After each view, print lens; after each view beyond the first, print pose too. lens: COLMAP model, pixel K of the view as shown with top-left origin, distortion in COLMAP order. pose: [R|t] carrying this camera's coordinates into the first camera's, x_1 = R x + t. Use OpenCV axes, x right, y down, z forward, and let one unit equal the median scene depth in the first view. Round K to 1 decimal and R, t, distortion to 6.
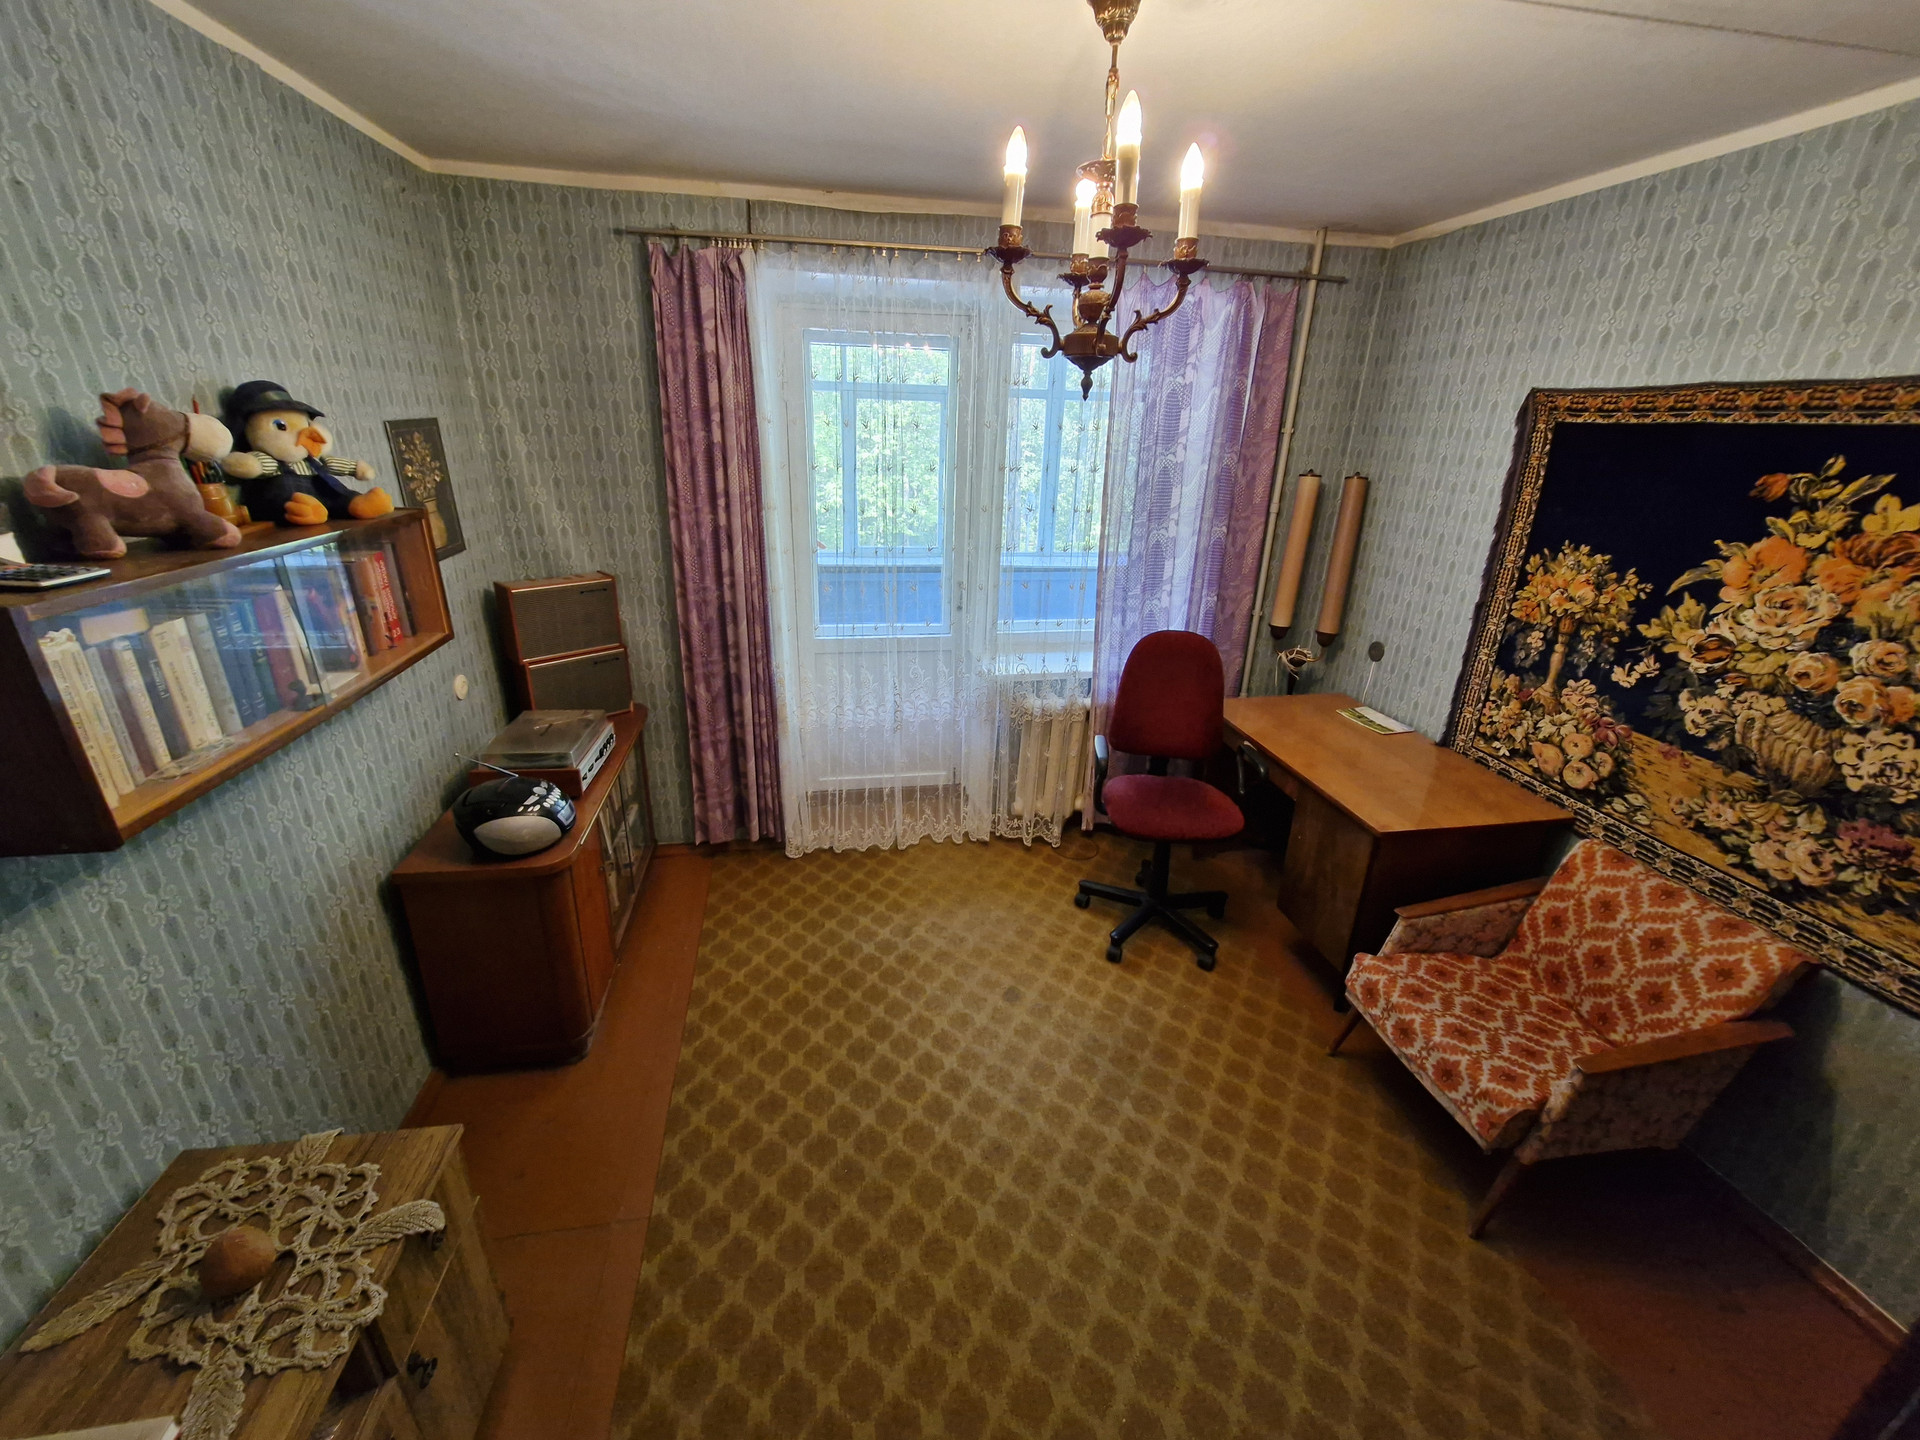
lens RADIAL K [[760.3, 0, 948.0], [0, 760.3, 716.3], [0, 0, 1]] dist [-0.001623, -0.000388]
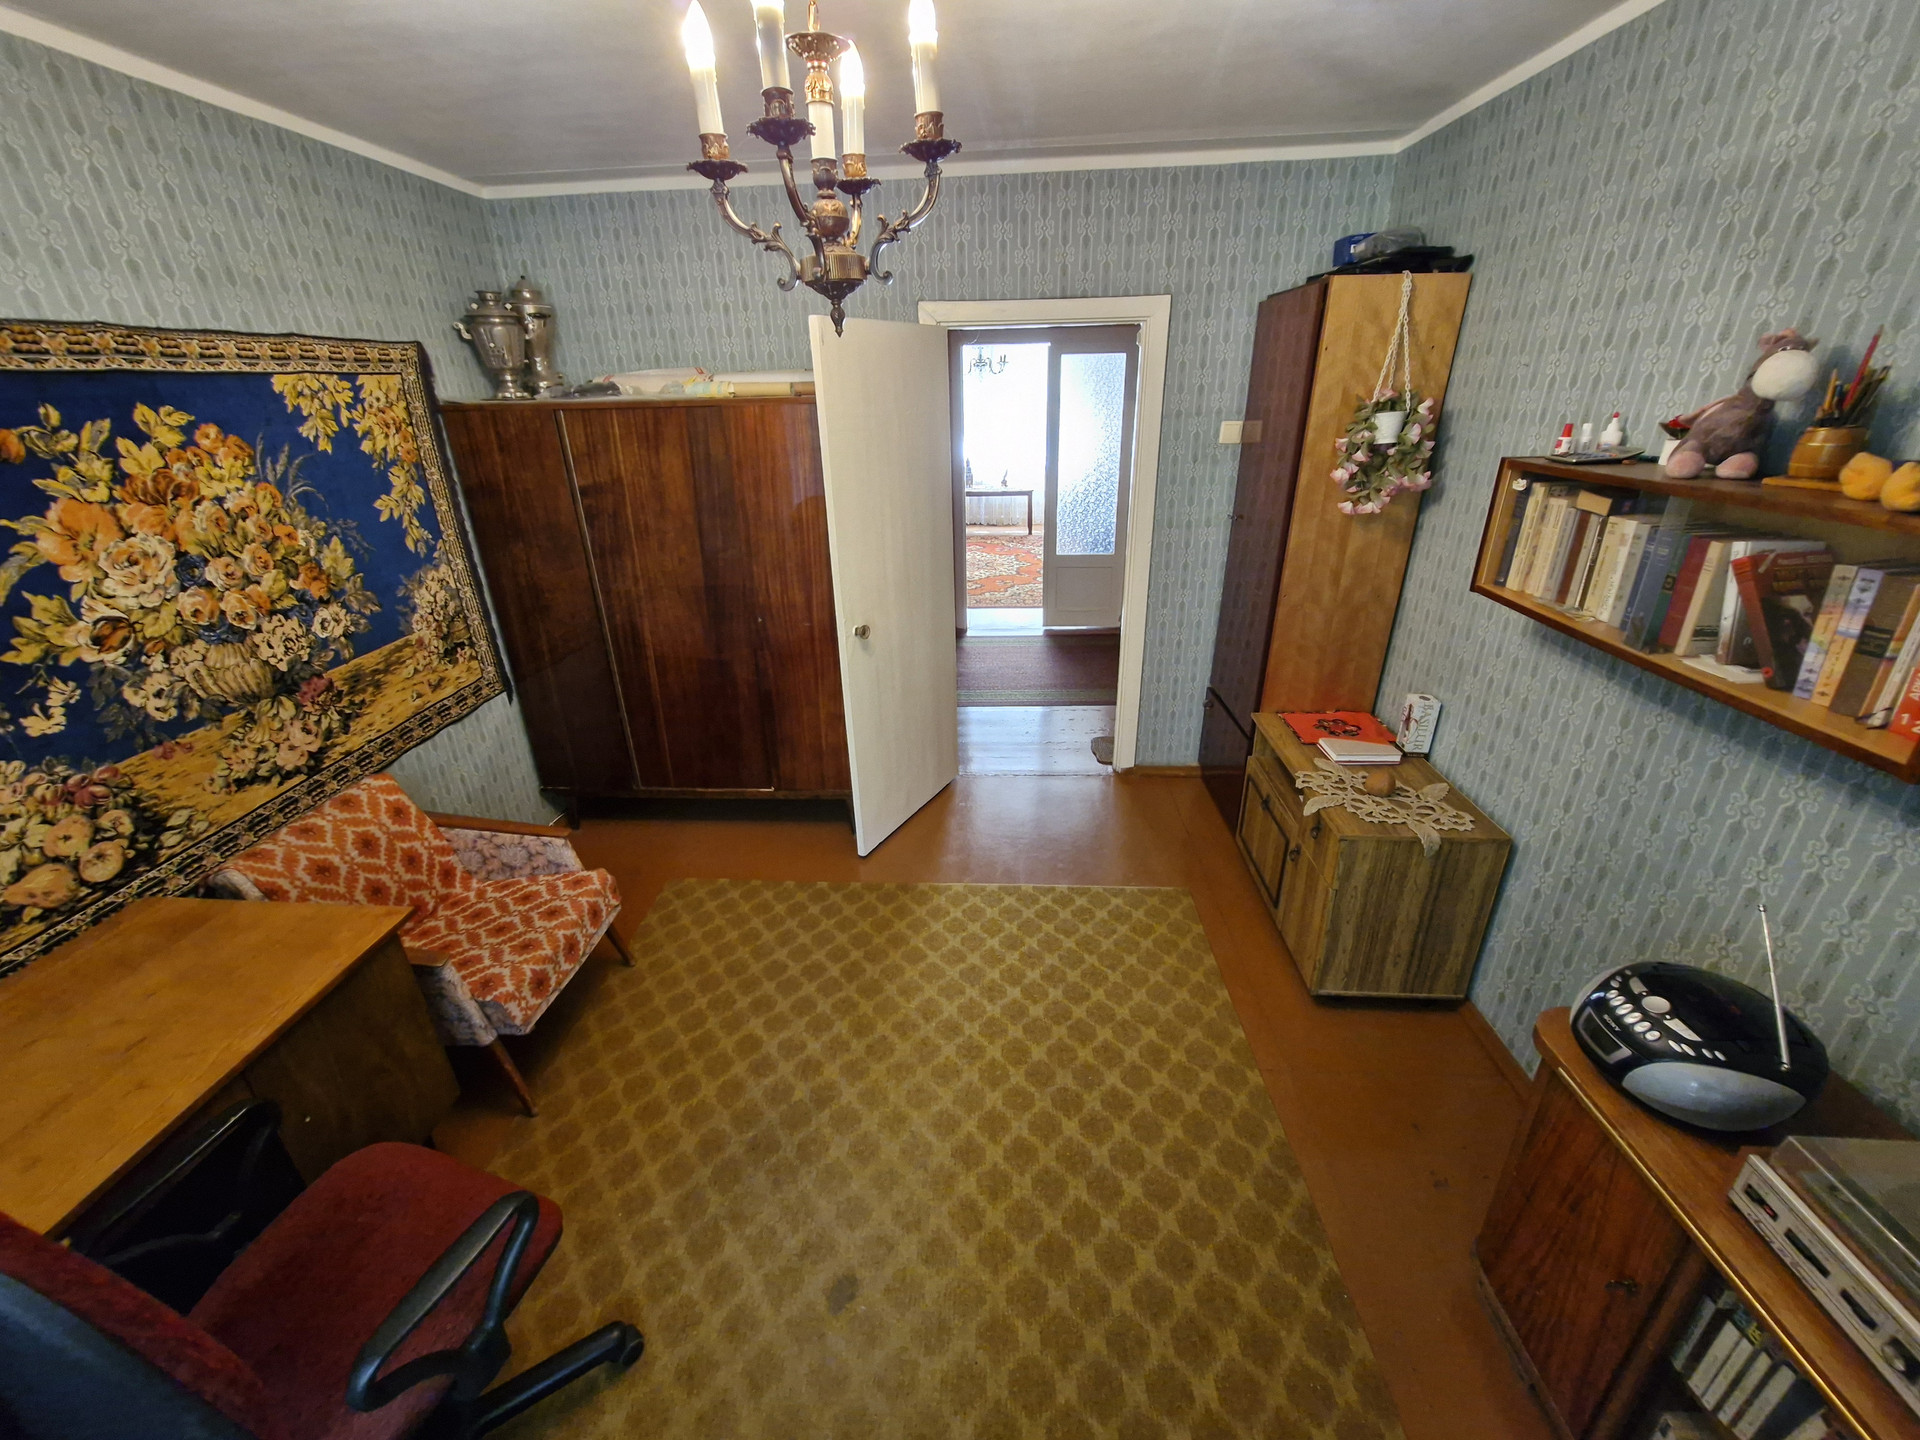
lens RADIAL K [[760.3, 0, 947.1], [0, 760.3, 716.2], [0, 0, 1]] dist [-0.001623, -0.000388]
pose [[-0.973742, -0.089799, 0.209197, -0.121170], [0.084163, 0.711819, 0.697302, -0.558896], [-0.211528, 0.696599, -0.685570, 1.489904]]
